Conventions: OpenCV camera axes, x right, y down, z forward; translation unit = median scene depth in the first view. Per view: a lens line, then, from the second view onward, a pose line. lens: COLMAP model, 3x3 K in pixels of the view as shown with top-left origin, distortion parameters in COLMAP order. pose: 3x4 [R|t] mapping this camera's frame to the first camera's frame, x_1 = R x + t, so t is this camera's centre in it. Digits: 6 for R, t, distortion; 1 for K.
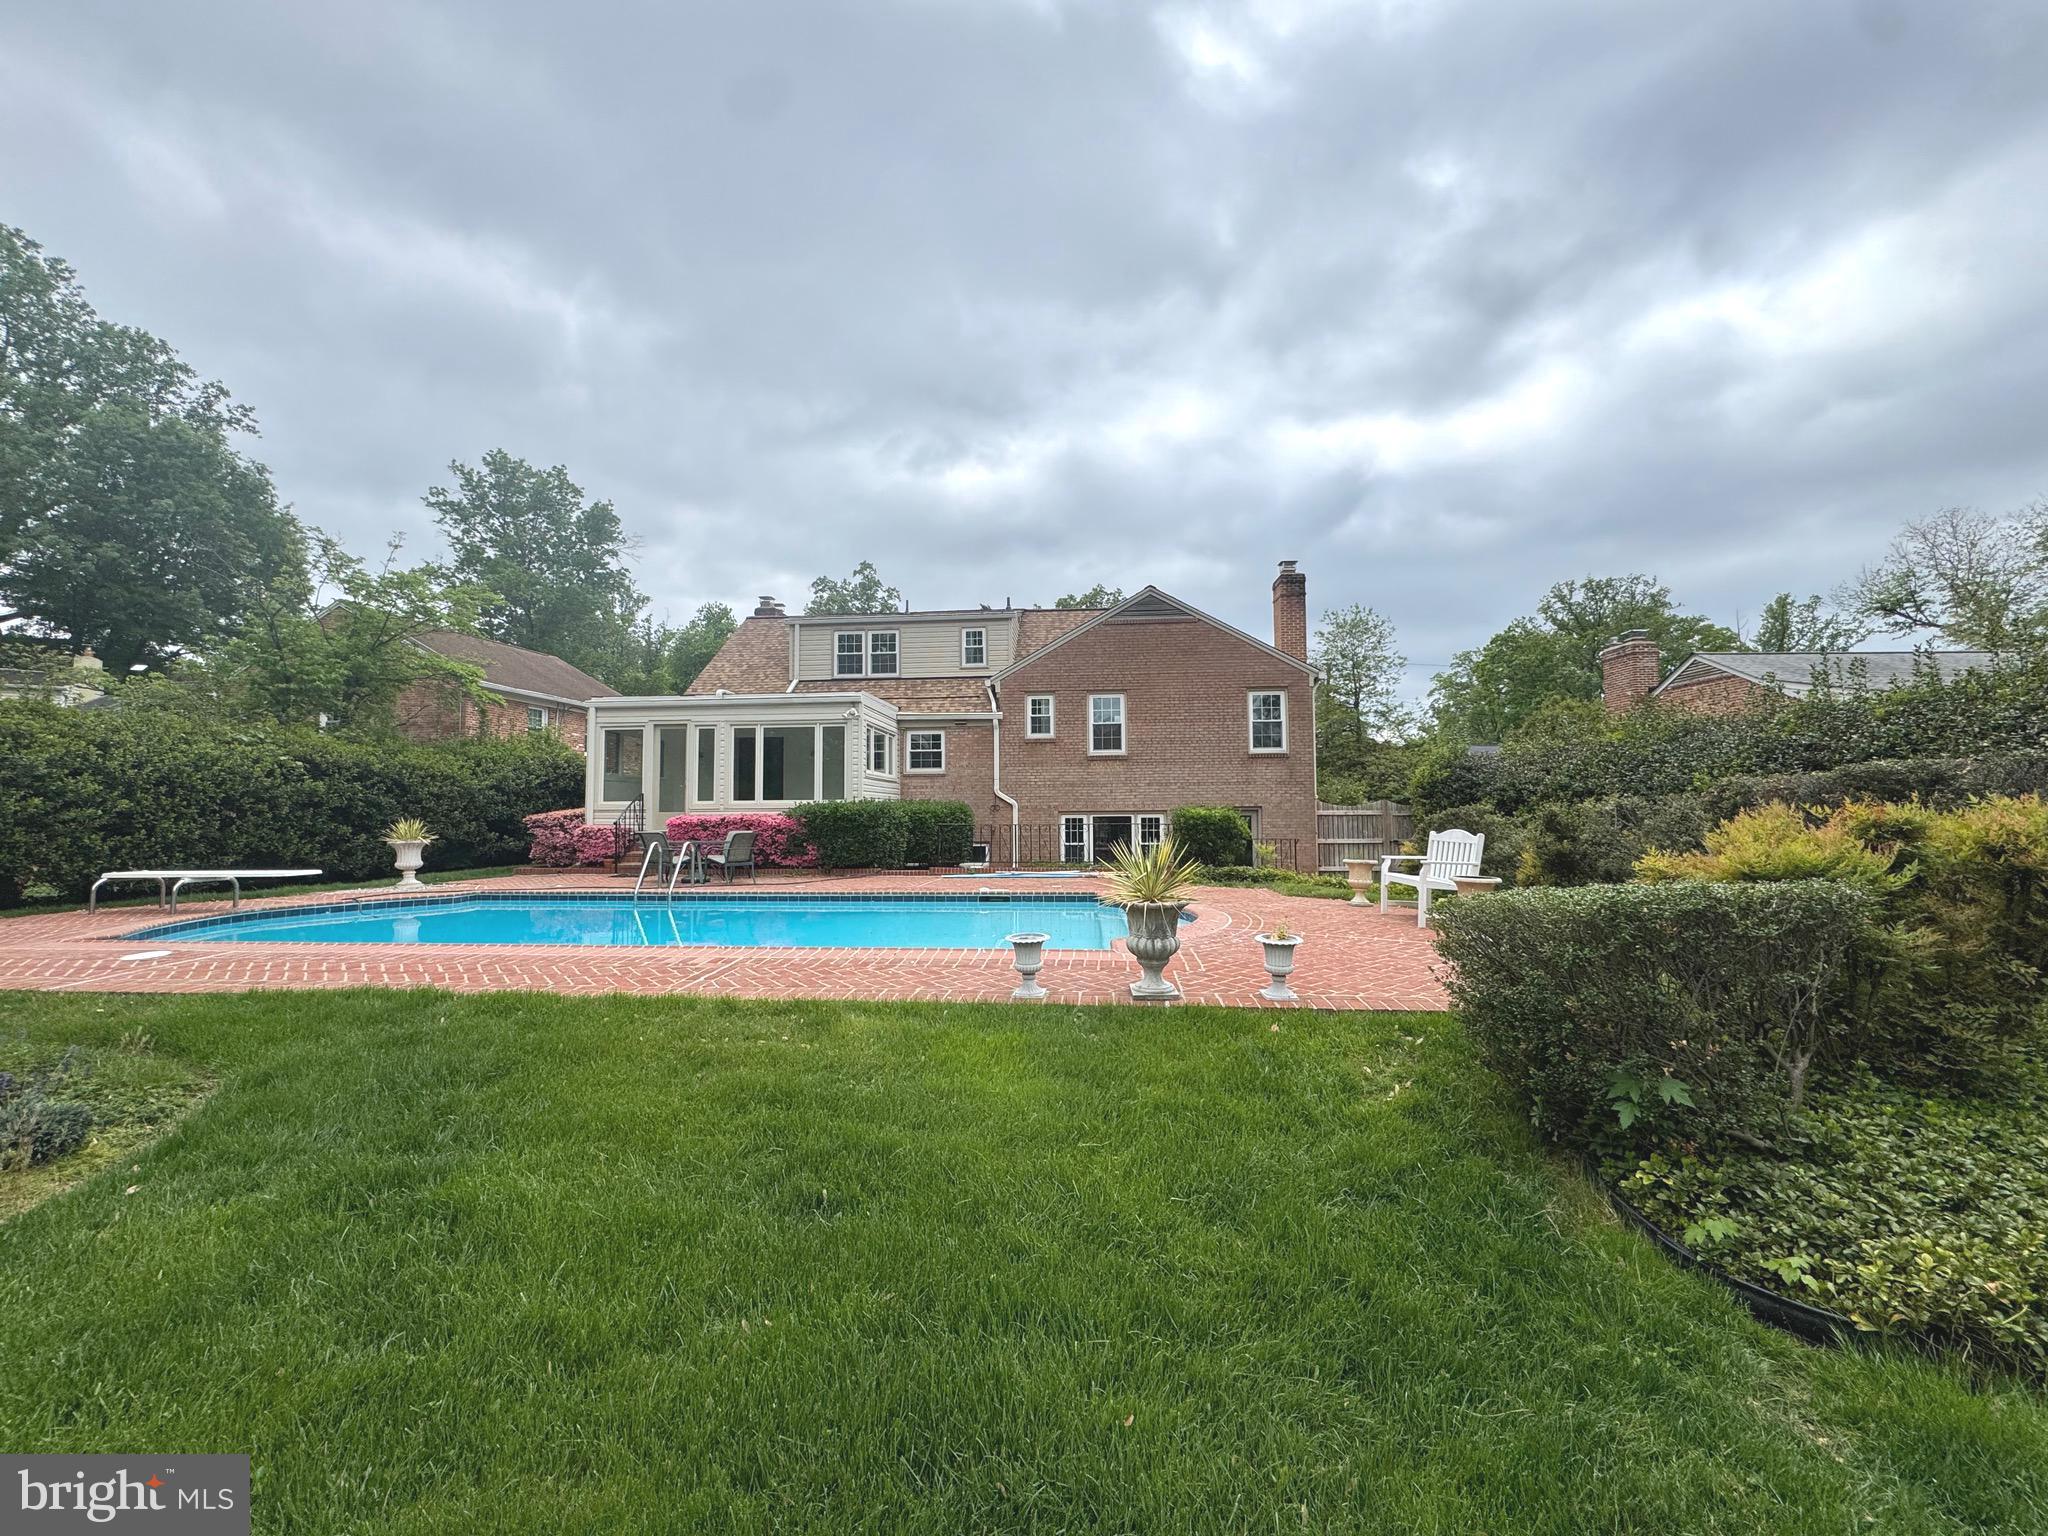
lens RADIAL K [[815.3, 0, 1024.0], [0, 815.3, 768.0], [0, 0, 1]] dist [-0.000126, -0.000682]
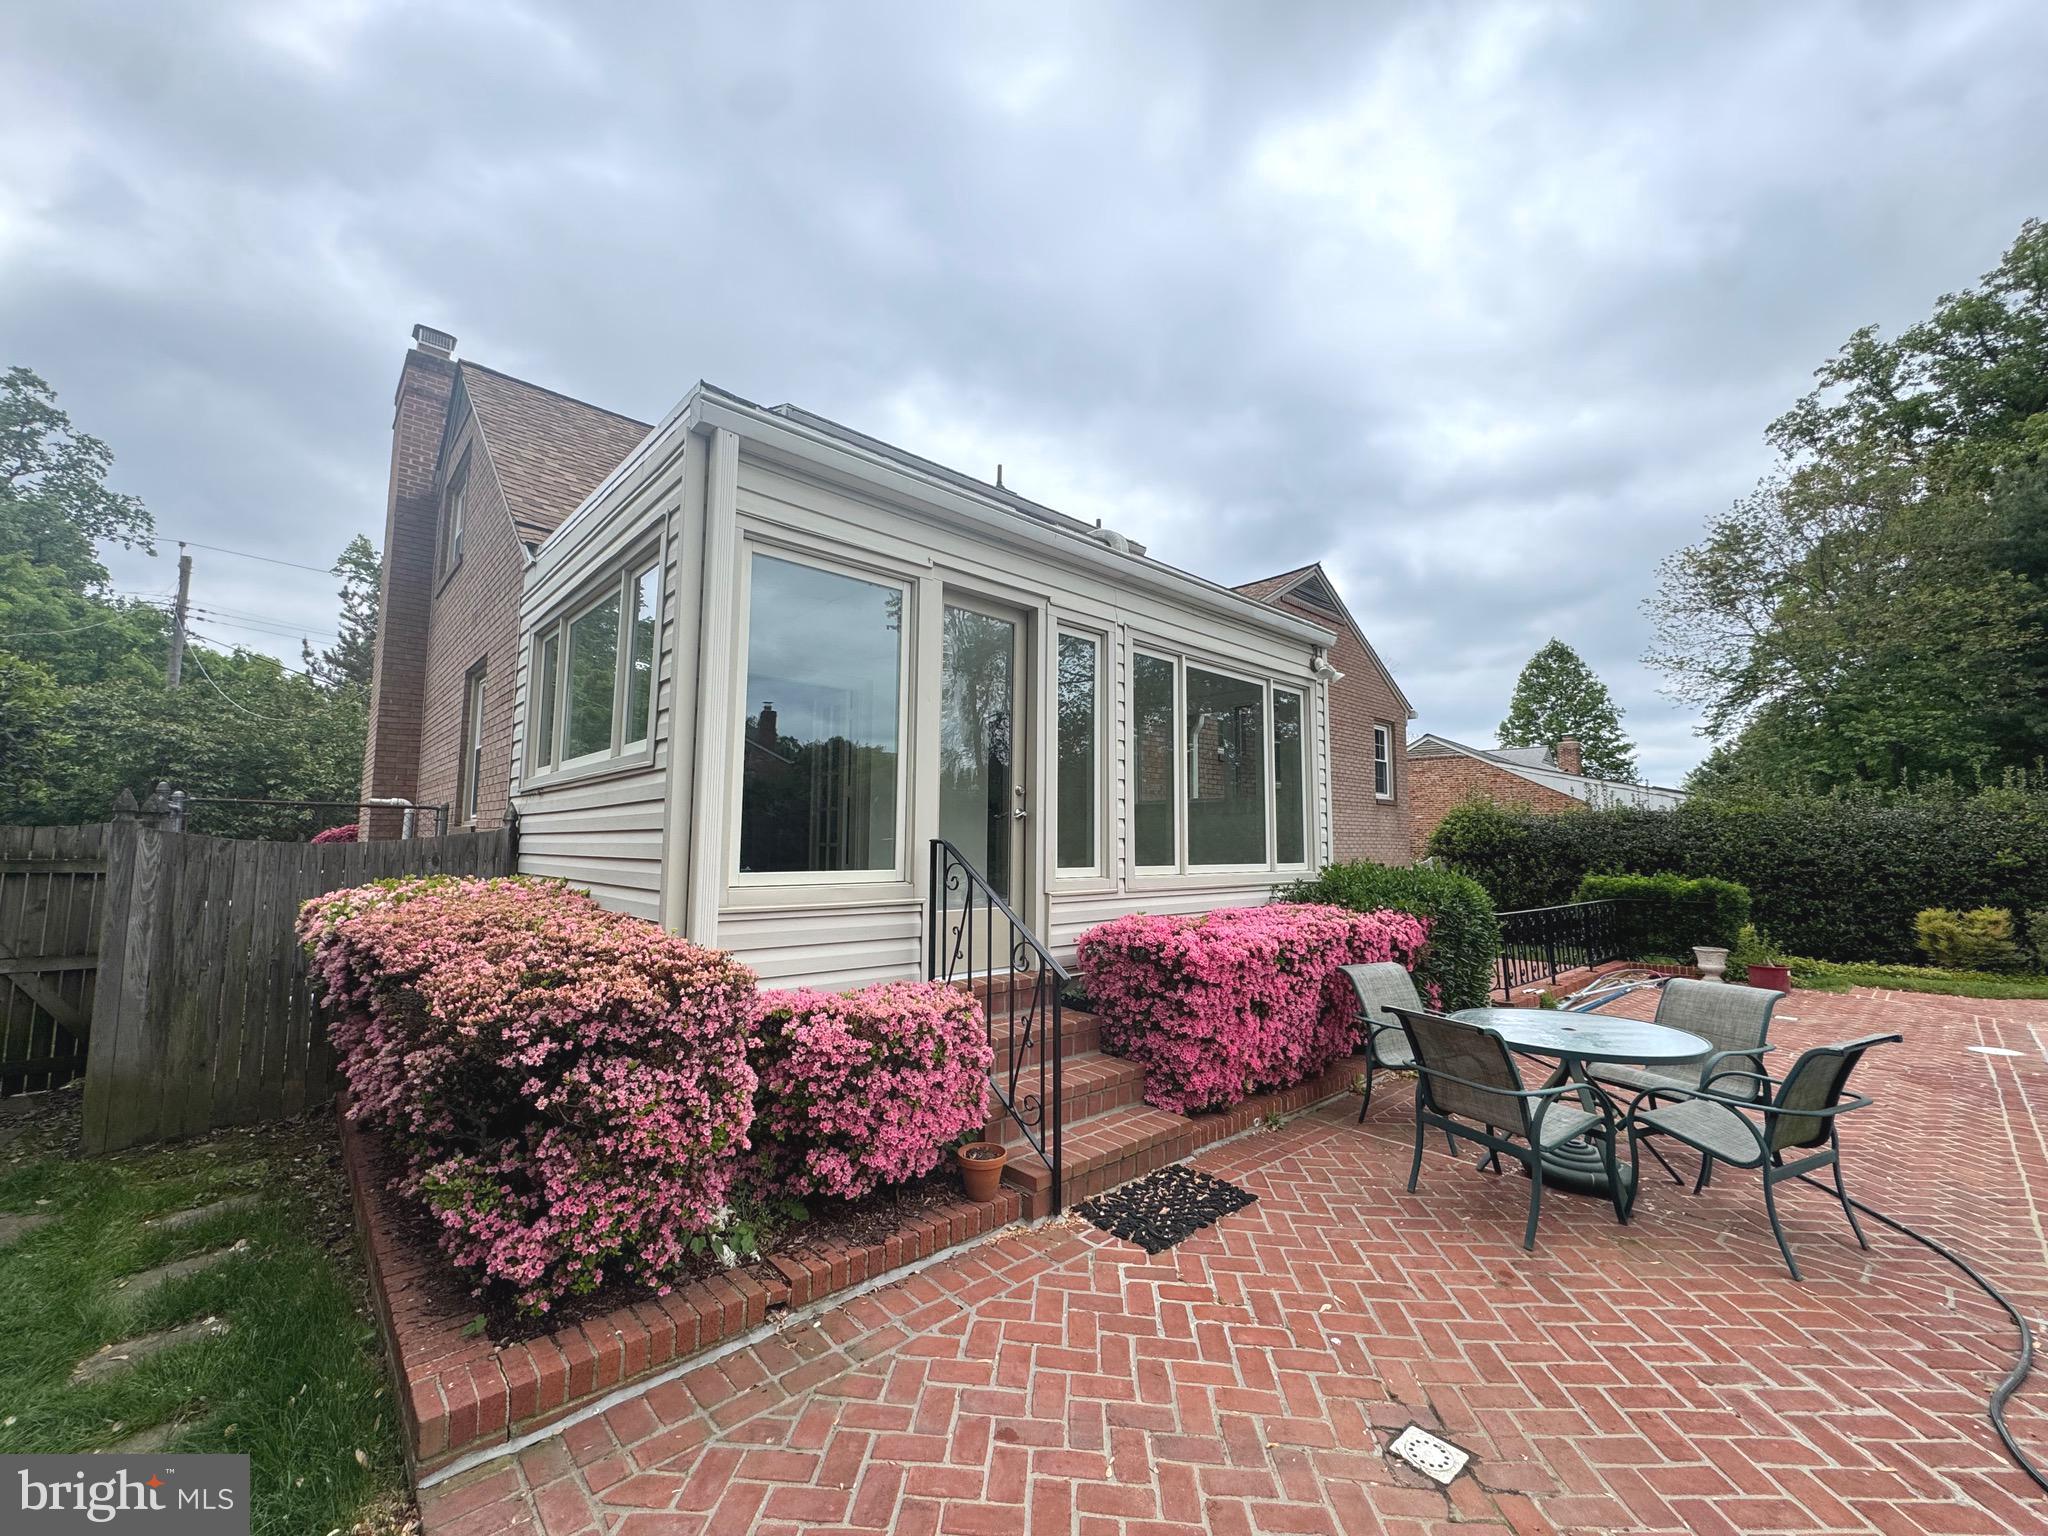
lens RADIAL K [[815.3, 0, 1024.0], [0, 815.3, 768.0], [0, 0, 1]] dist [-0.000126, -0.000682]
pose [[0.682106, 0.084819, 0.726318, -0.546424], [-0.060022, 0.996393, -0.059990, 0.020071], [-0.728786, -0.002676, 0.684736, 0.691680]]
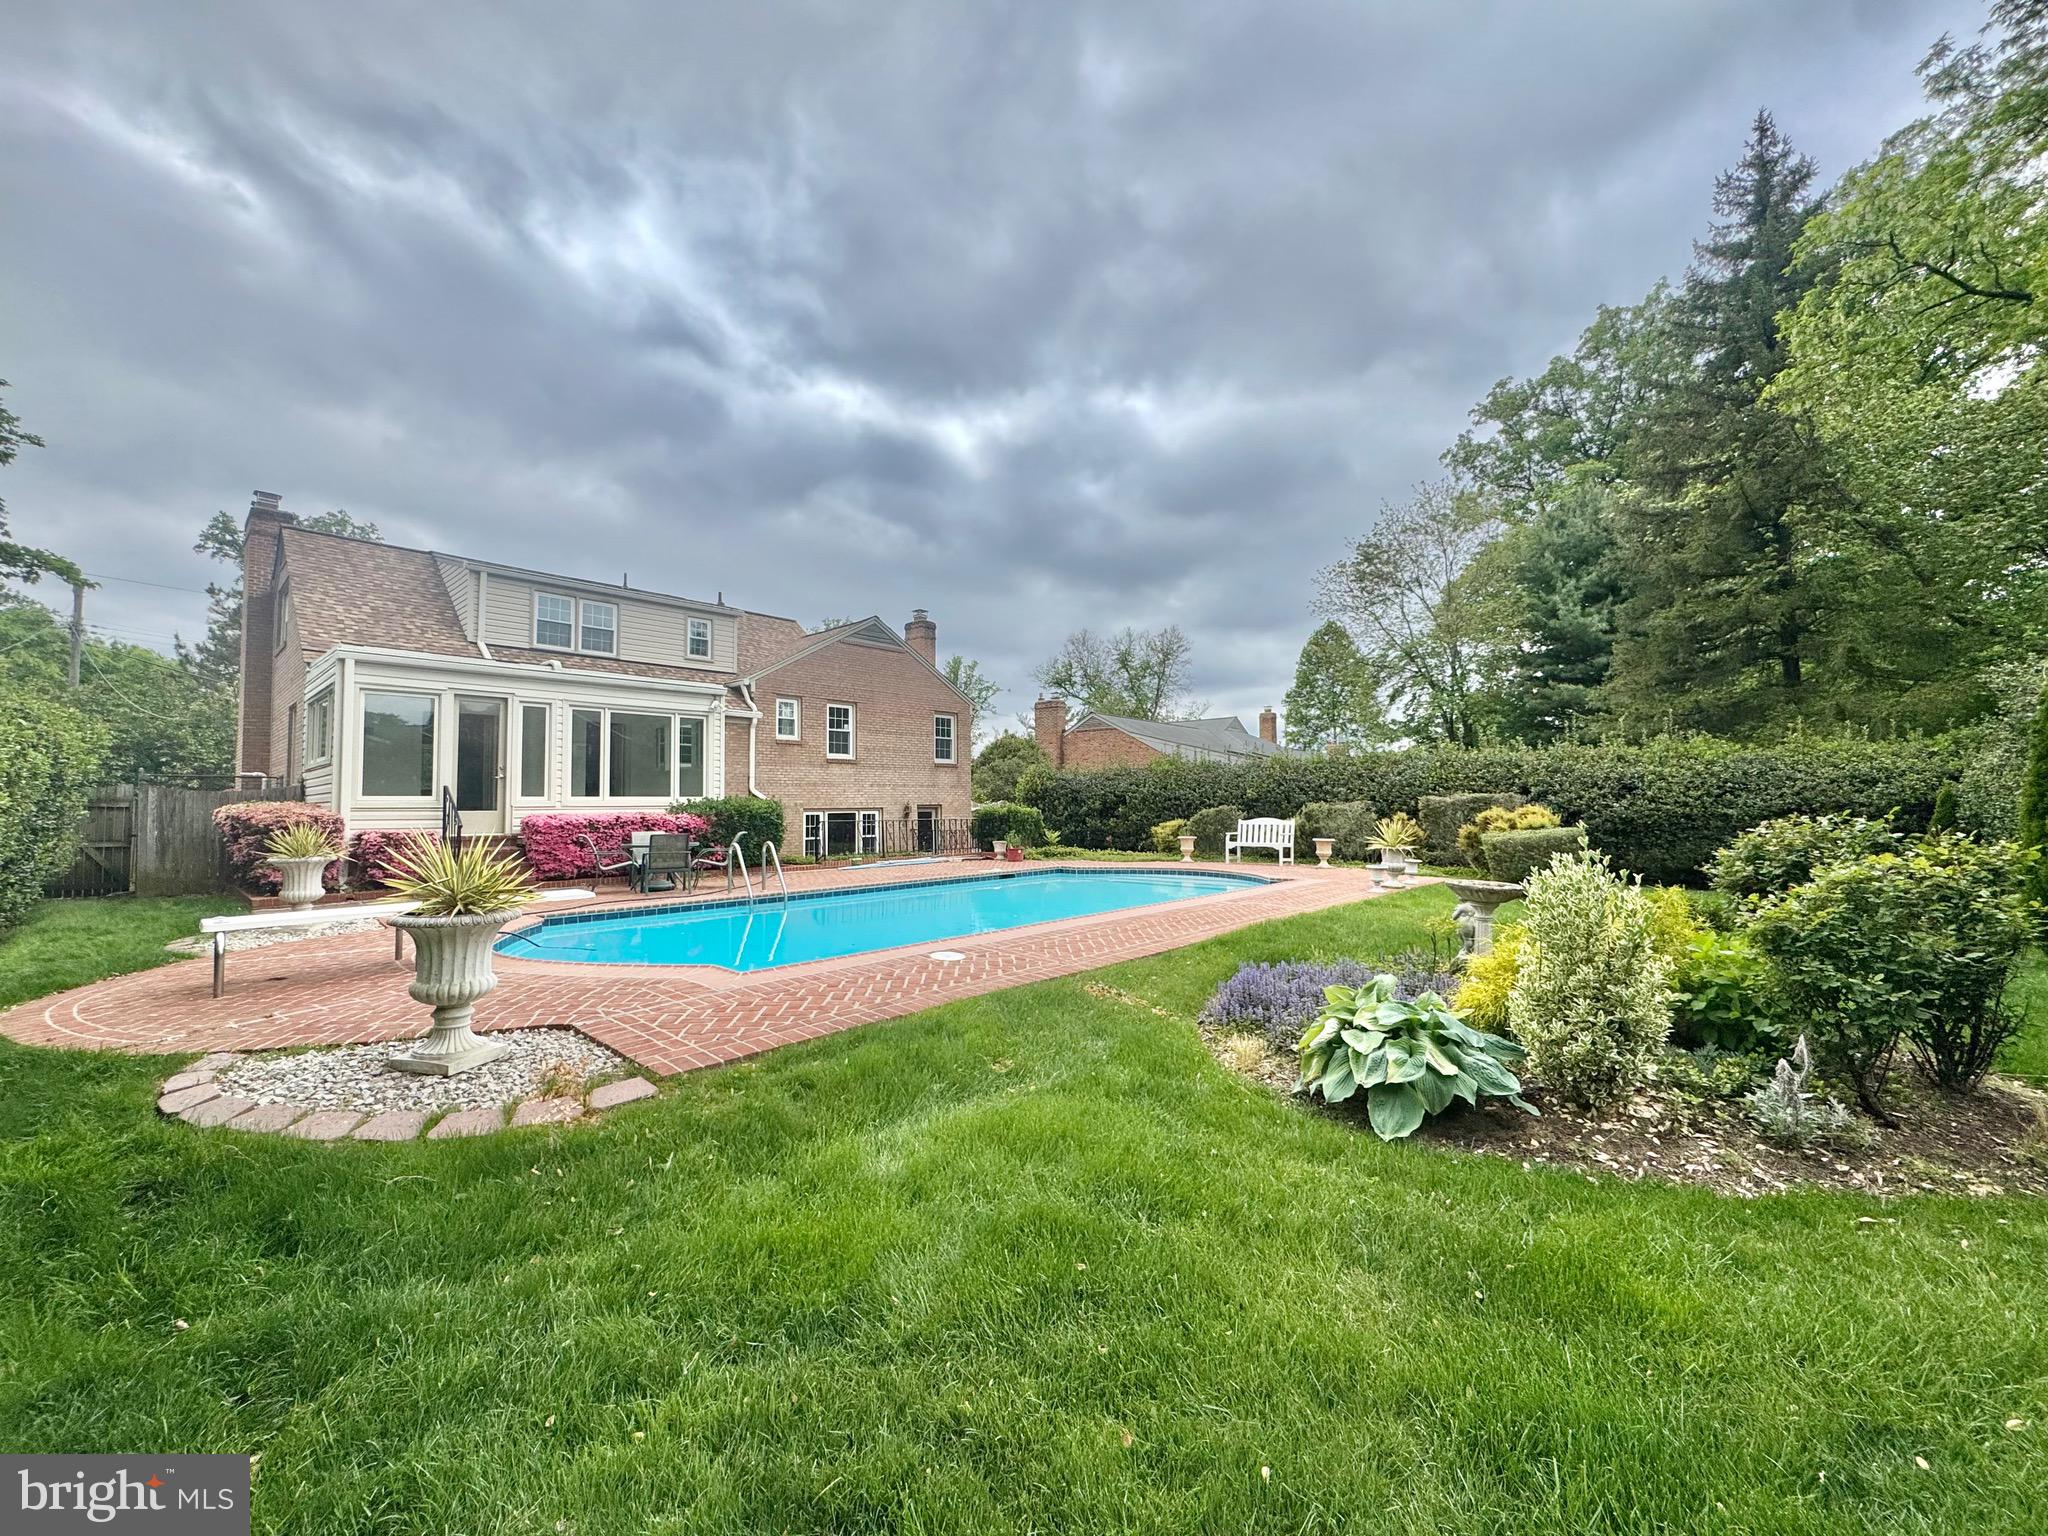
lens RADIAL K [[815.3, 0, 1024.0], [0, 815.3, 768.0], [0, 0, 1]] dist [-0.000126, -0.000682]
pose [[0.618765, 0.040349, 0.784539, -0.624569], [-0.045396, 0.998848, -0.015568, 0.002857], [-0.784263, -0.025982, 0.619884, 0.101596]]
